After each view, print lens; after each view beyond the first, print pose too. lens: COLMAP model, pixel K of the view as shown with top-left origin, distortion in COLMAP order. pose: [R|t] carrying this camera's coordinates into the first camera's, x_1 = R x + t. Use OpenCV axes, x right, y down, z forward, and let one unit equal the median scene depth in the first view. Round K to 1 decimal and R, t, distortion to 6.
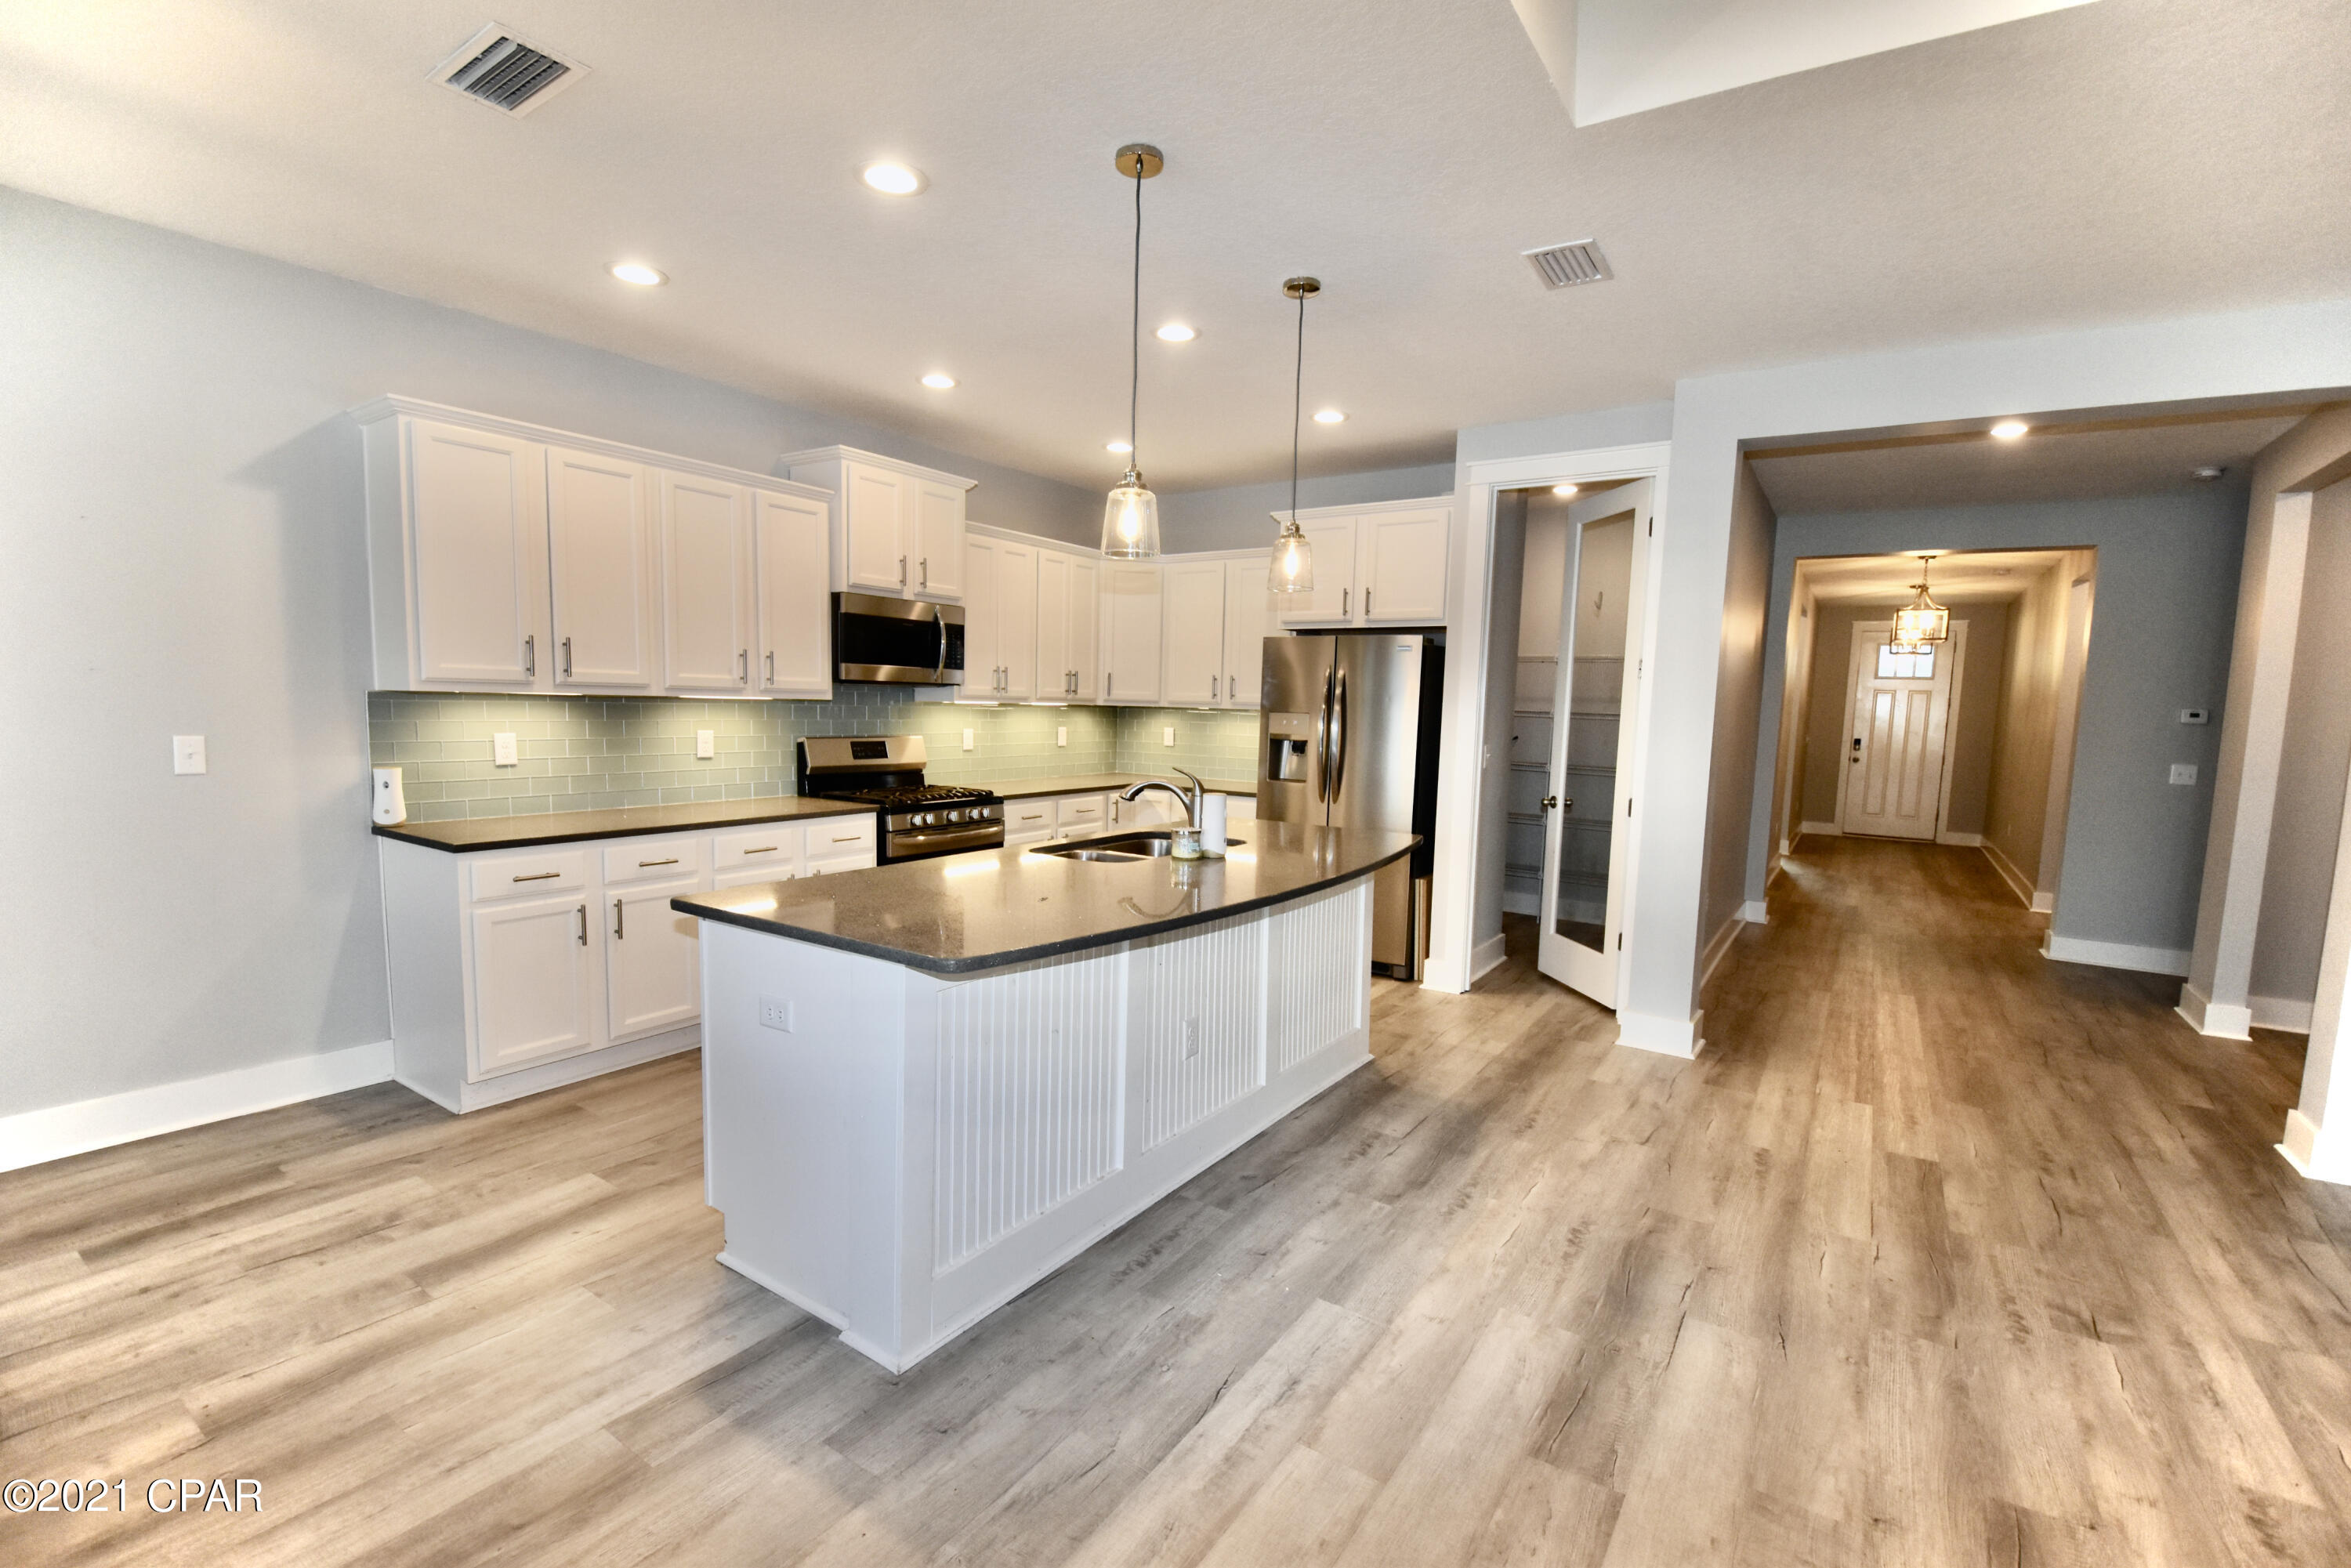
lens RADIAL K [[1033.0, 0, 1175.6], [0, 1033.0, 801.0], [0, 0, 1]] dist [0.007795, -0.016079]
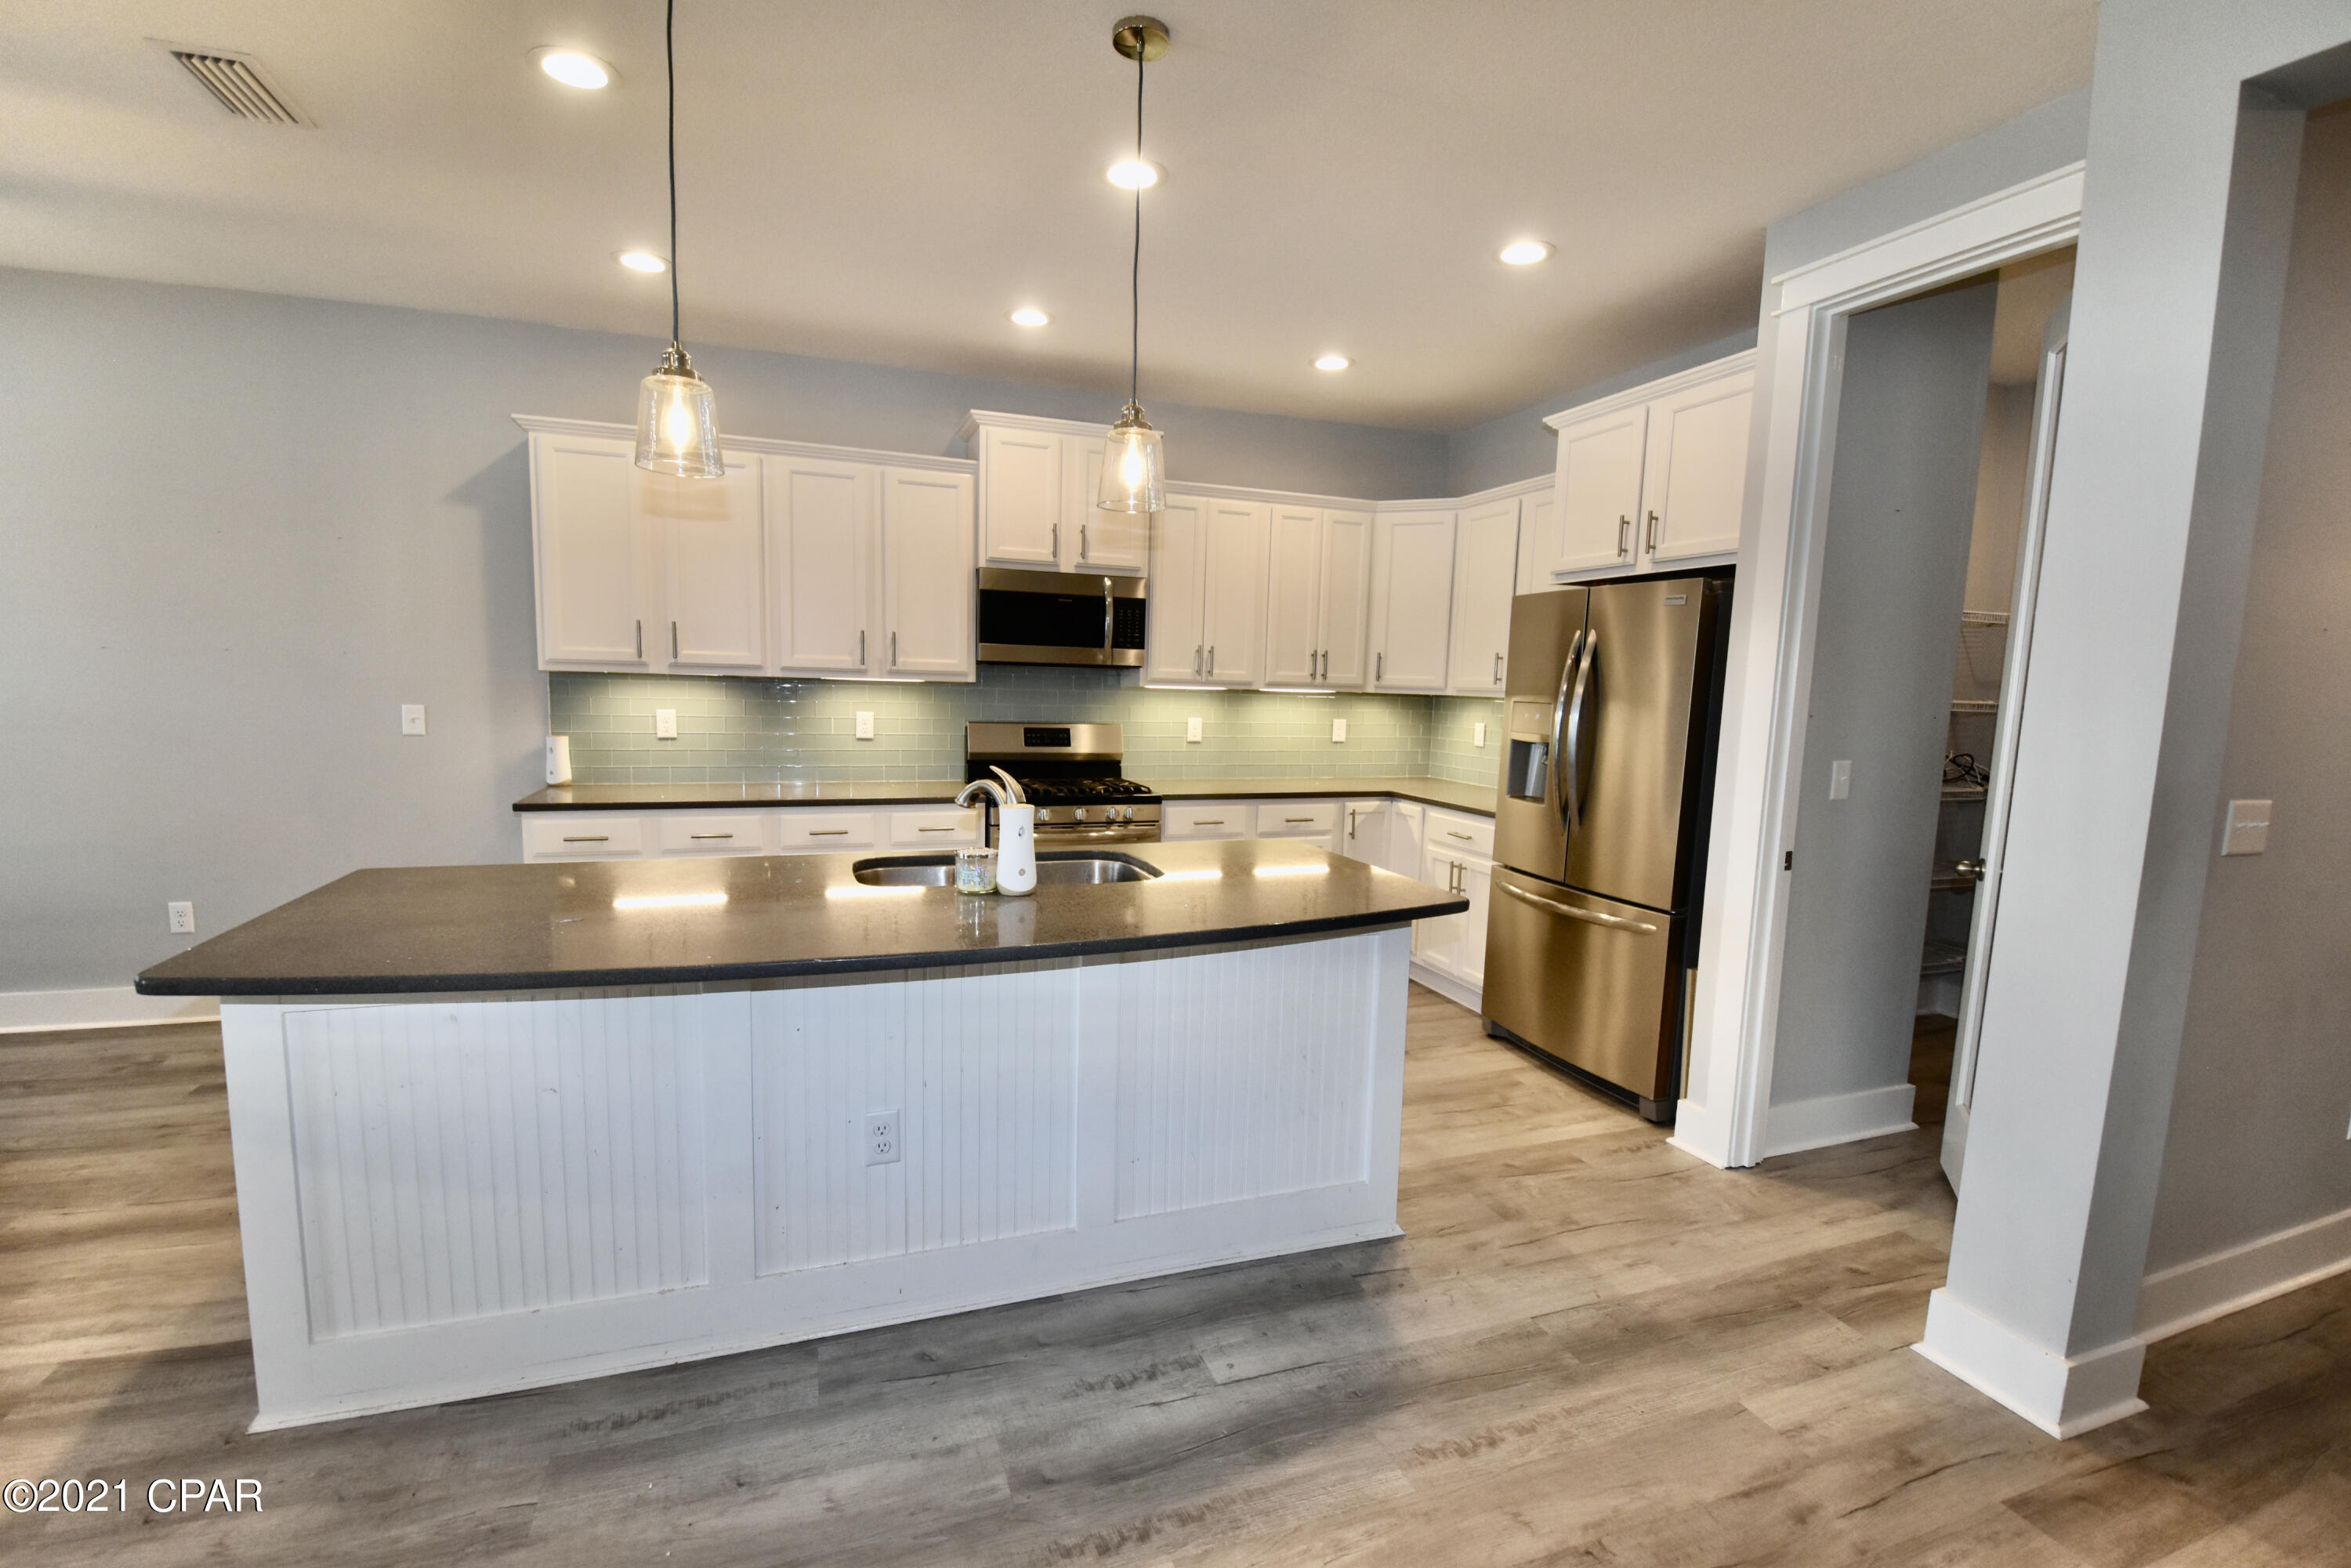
lens RADIAL K [[1033.0, 0, 1173.7], [0, 1033.0, 798.0], [0, 0, 1]] dist [0.007795, -0.016079]
pose [[0.809040, 0.064481, -0.584206, 0.427657], [-0.063755, 0.997727, 0.021832, -0.027283], [0.584286, 0.019583, 0.811312, 0.381952]]
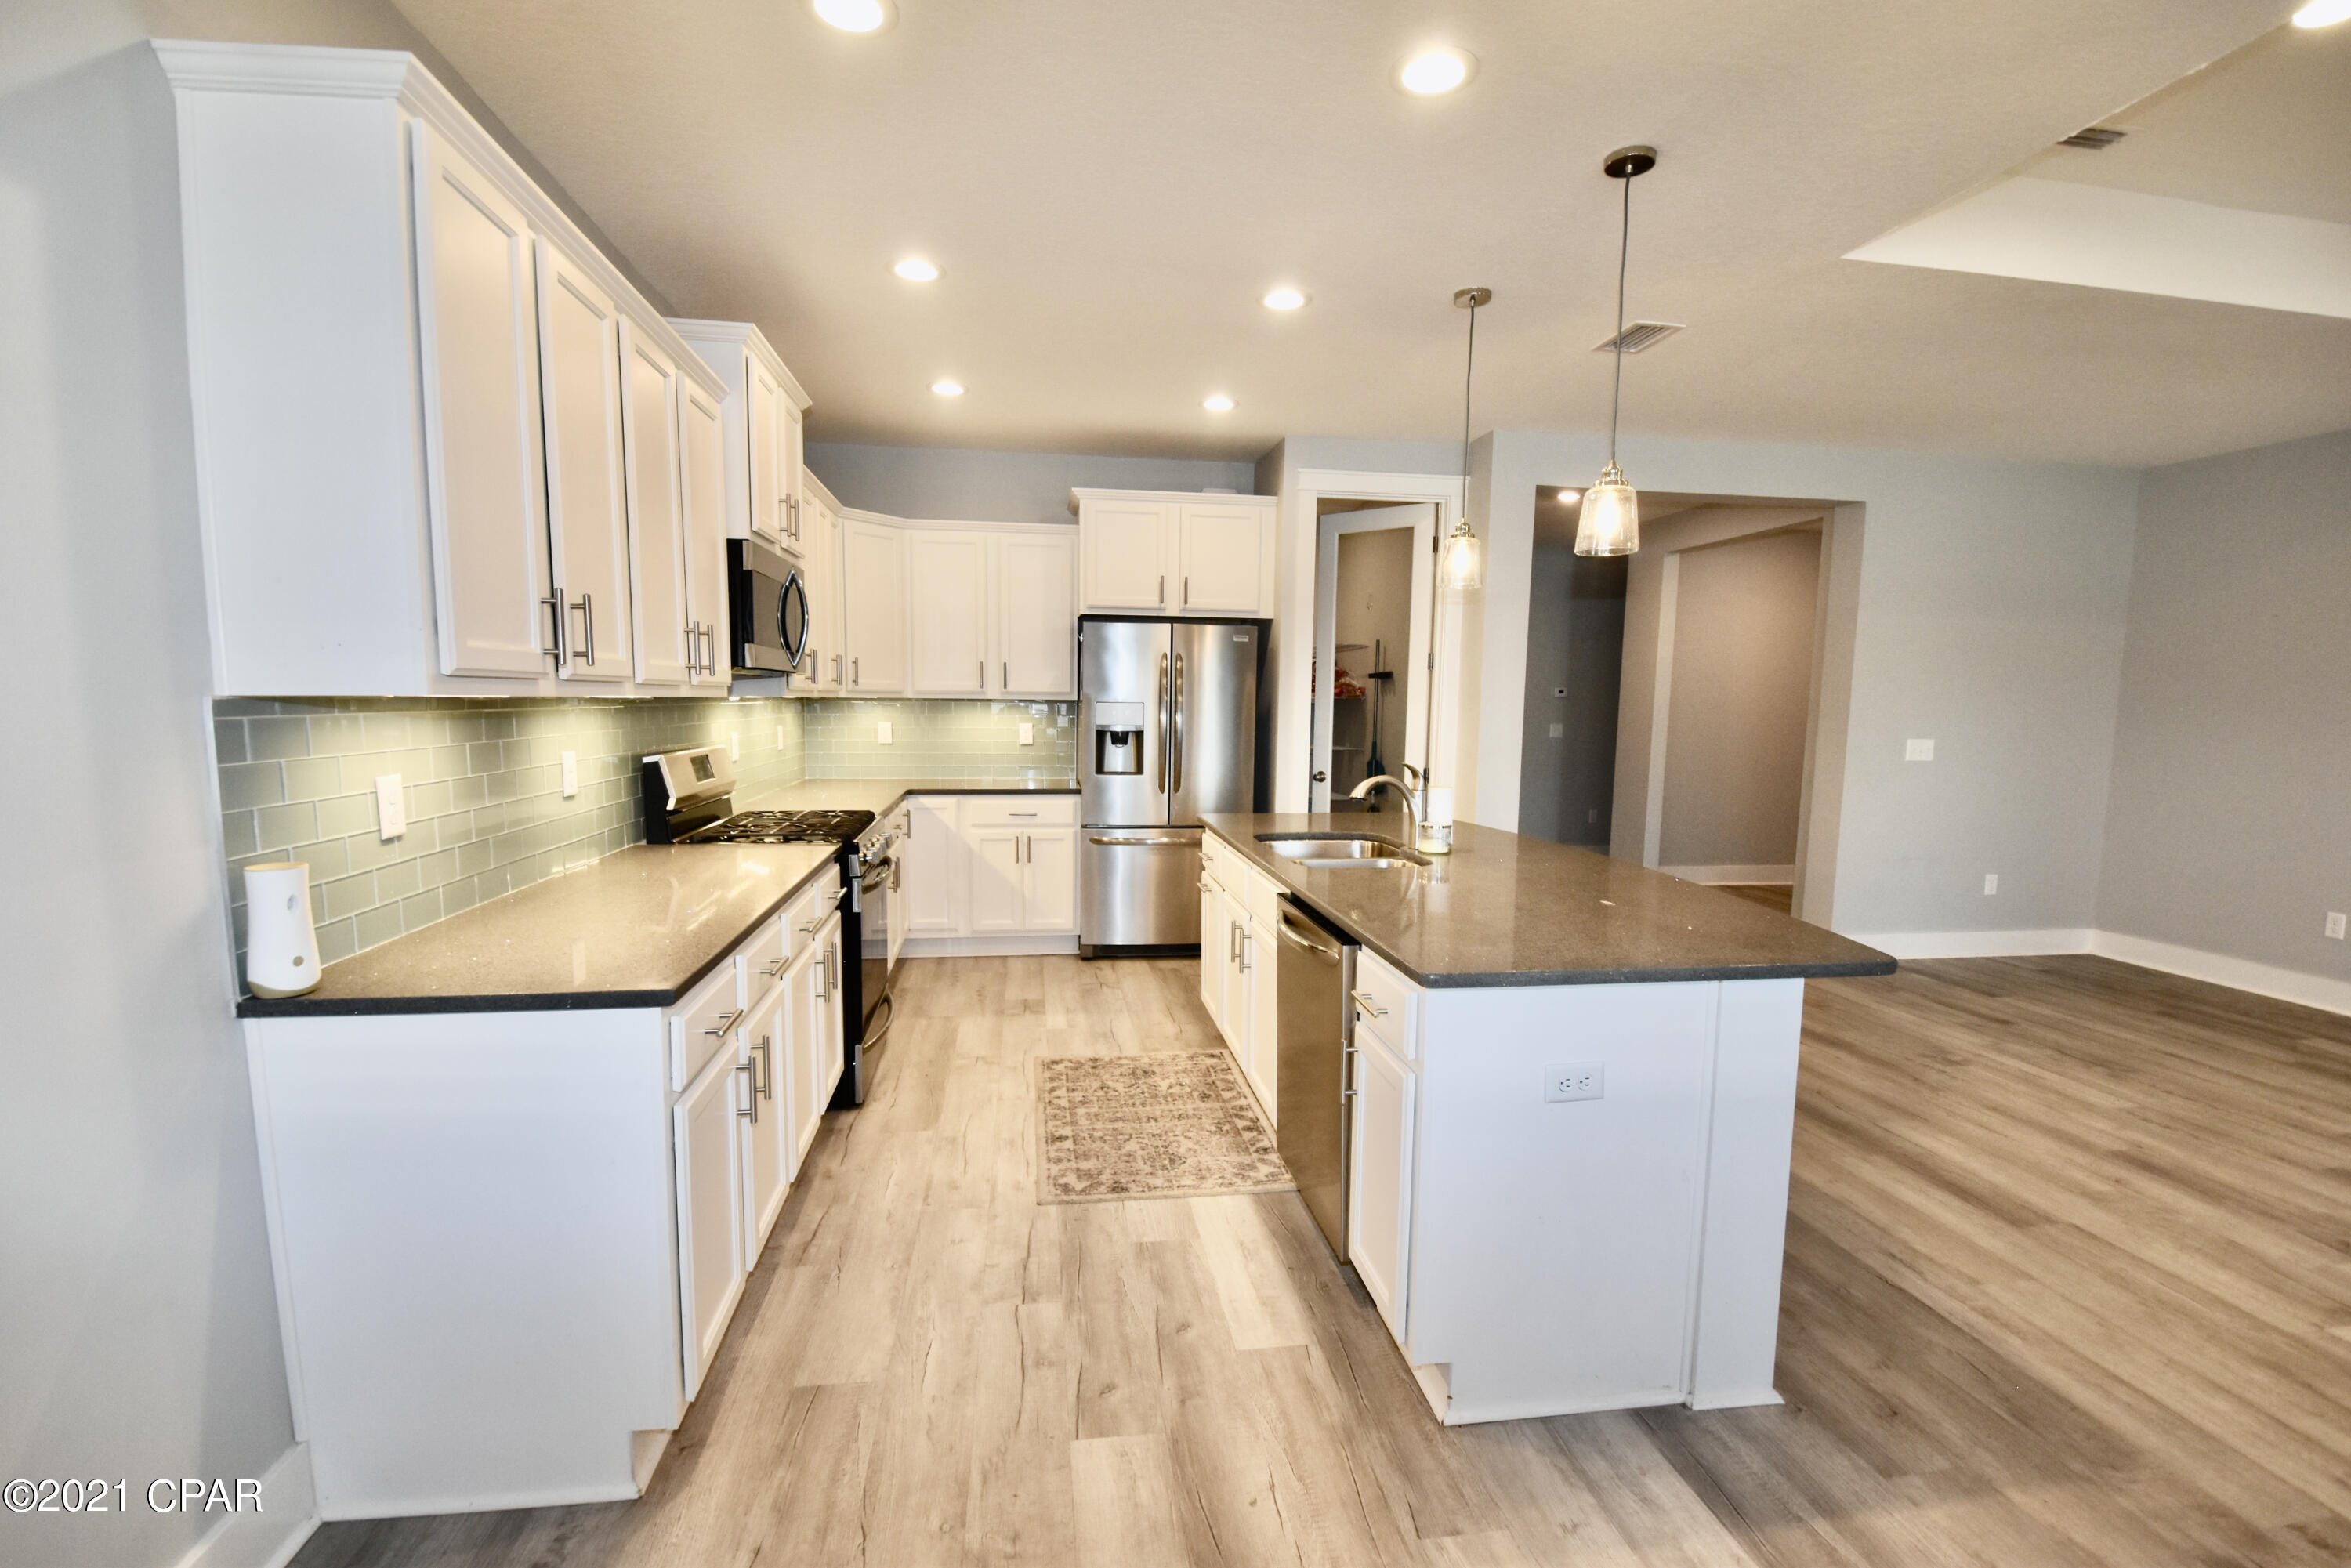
lens RADIAL K [[1033.0, 0, 1179.9], [0, 1033.0, 797.3], [0, 0, 1]] dist [0.007795, -0.016079]
pose [[0.736438, -0.081057, 0.671631, -0.652887], [0.071062, 0.996572, 0.042354, -0.045147], [-0.672762, 0.016537, 0.739674, 0.335041]]
